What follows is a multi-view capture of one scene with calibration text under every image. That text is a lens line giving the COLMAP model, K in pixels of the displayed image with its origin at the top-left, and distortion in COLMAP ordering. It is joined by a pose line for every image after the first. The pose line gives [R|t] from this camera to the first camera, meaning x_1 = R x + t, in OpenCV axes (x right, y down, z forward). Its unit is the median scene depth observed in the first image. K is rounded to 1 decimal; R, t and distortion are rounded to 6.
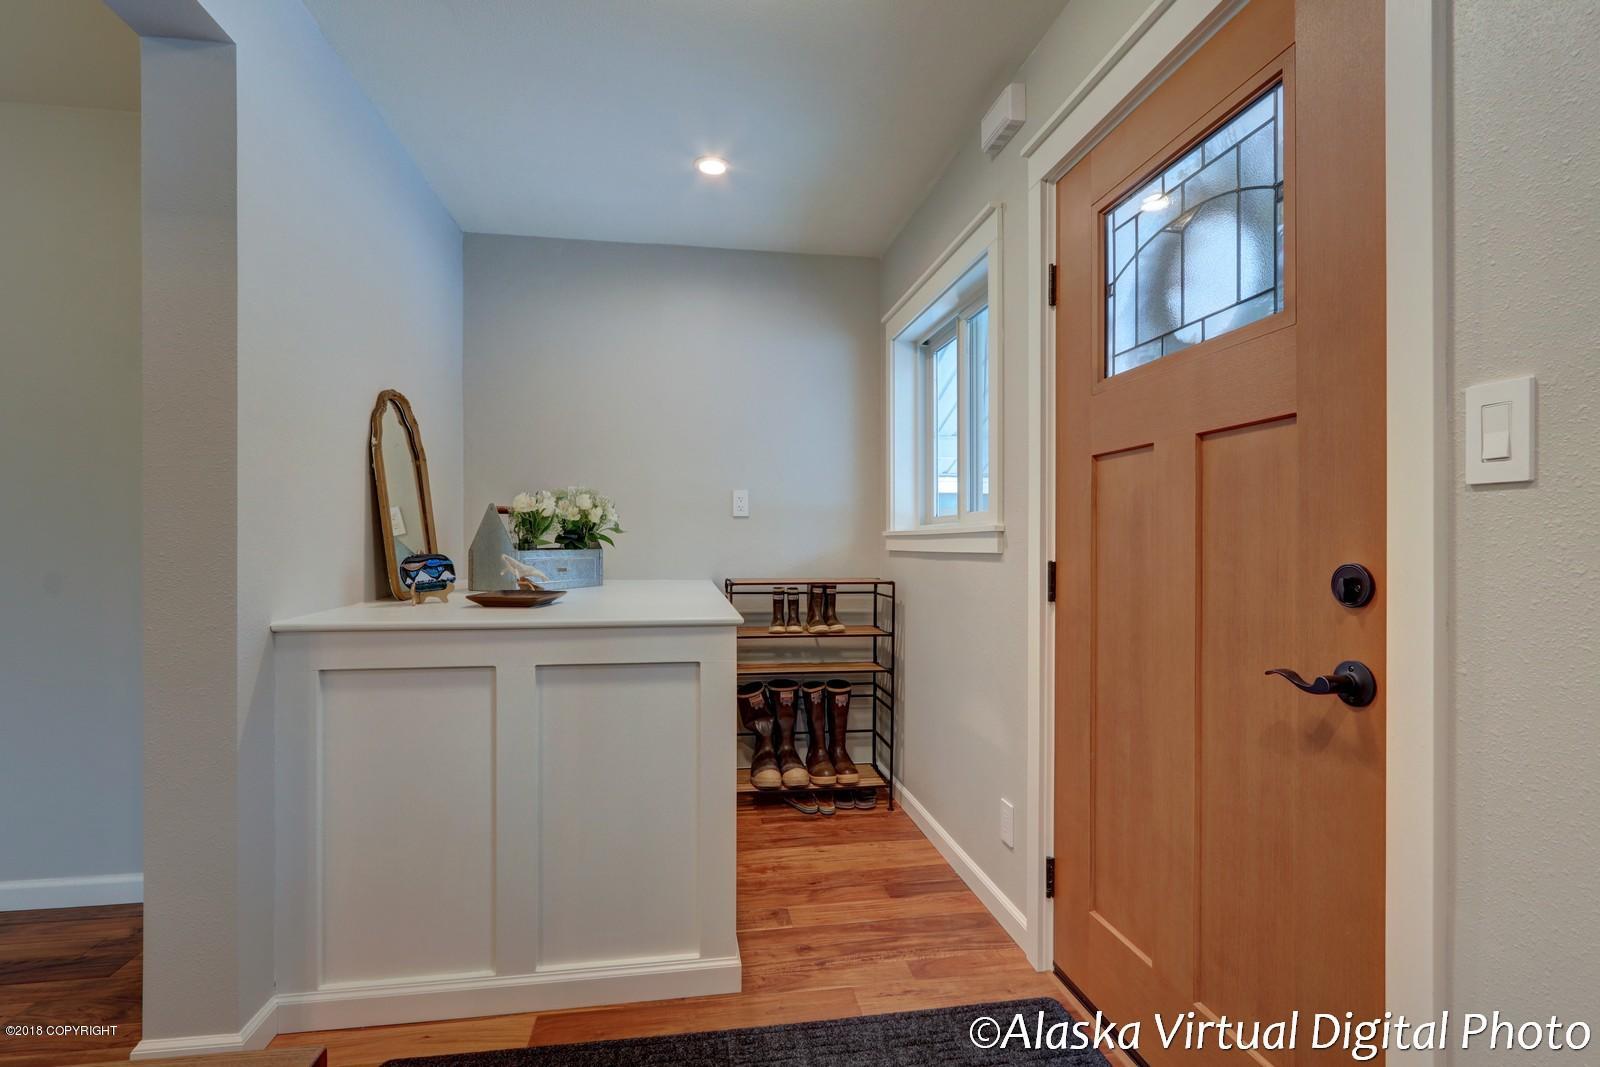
lens RADIAL K [[744.5, 0, 796.6], [0, 744.5, 543.3], [0, 0, 1]] dist [-0.020498, -0.000064]
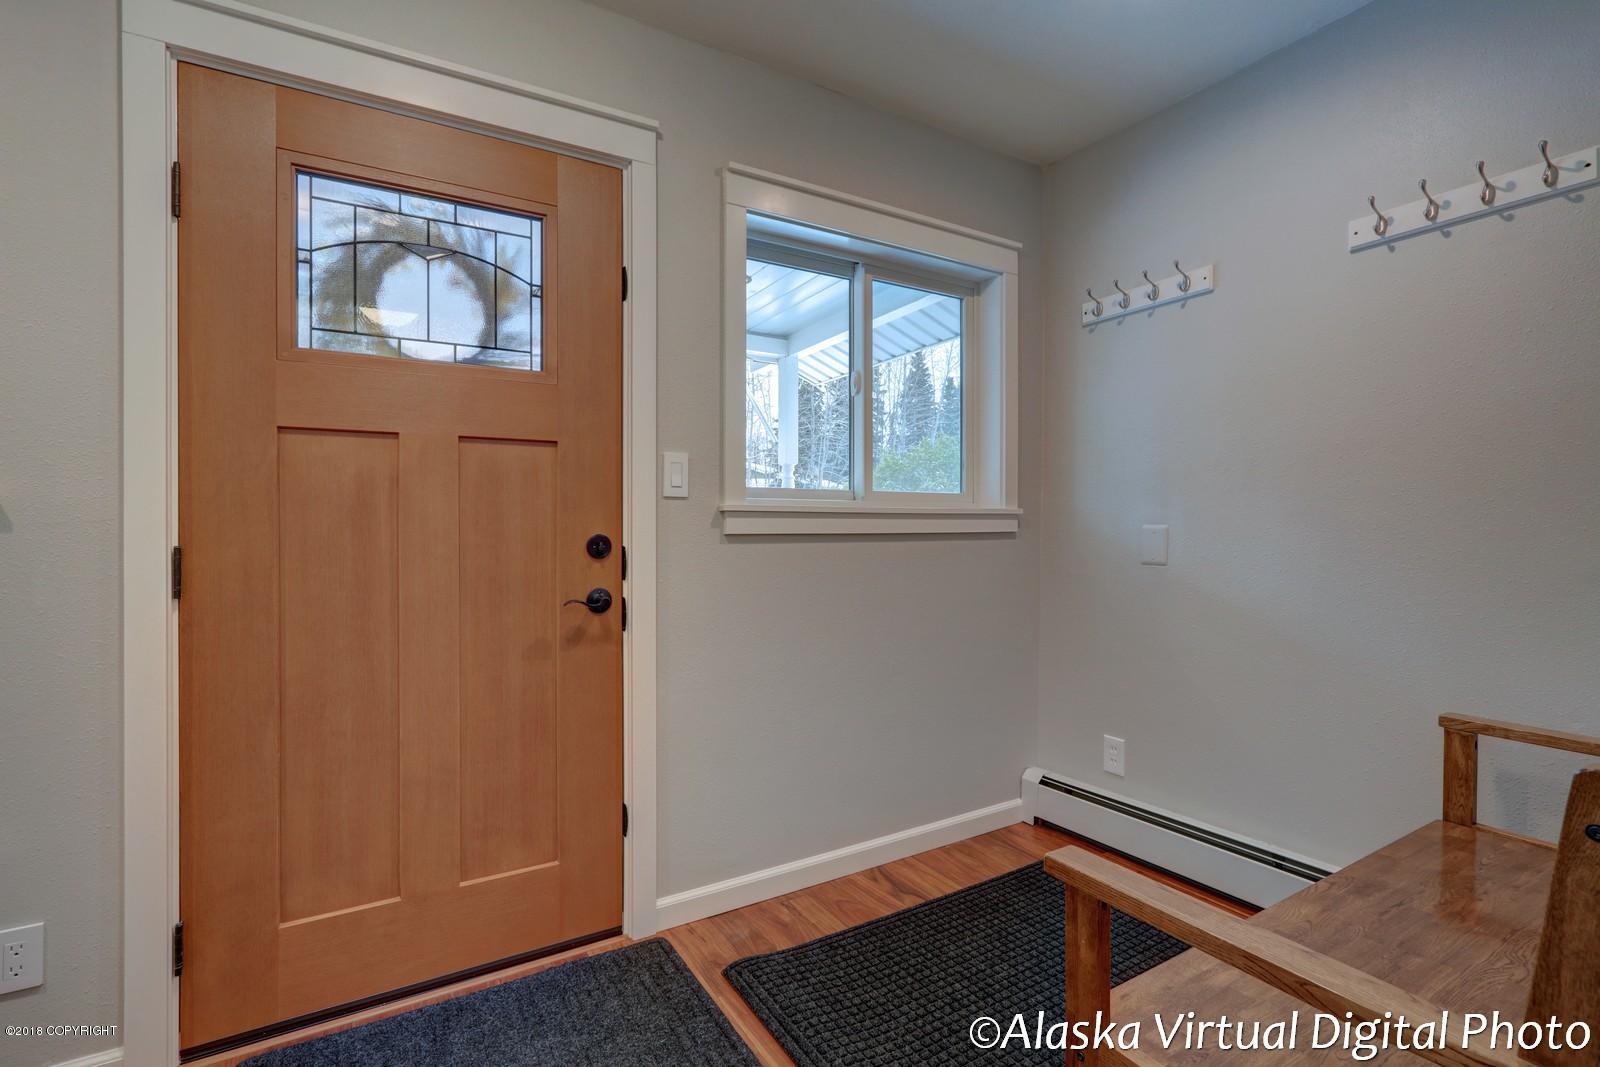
lens RADIAL K [[744.5, 0, 796.6], [0, 744.5, 543.3], [0, 0, 1]] dist [-0.020498, -0.000064]
pose [[-0.381967, -0.024864, 0.923842, -0.971733], [0.001003, 0.999626, 0.027318, 0.000566], [-0.924176, 0.011362, -0.381799, 1.094041]]
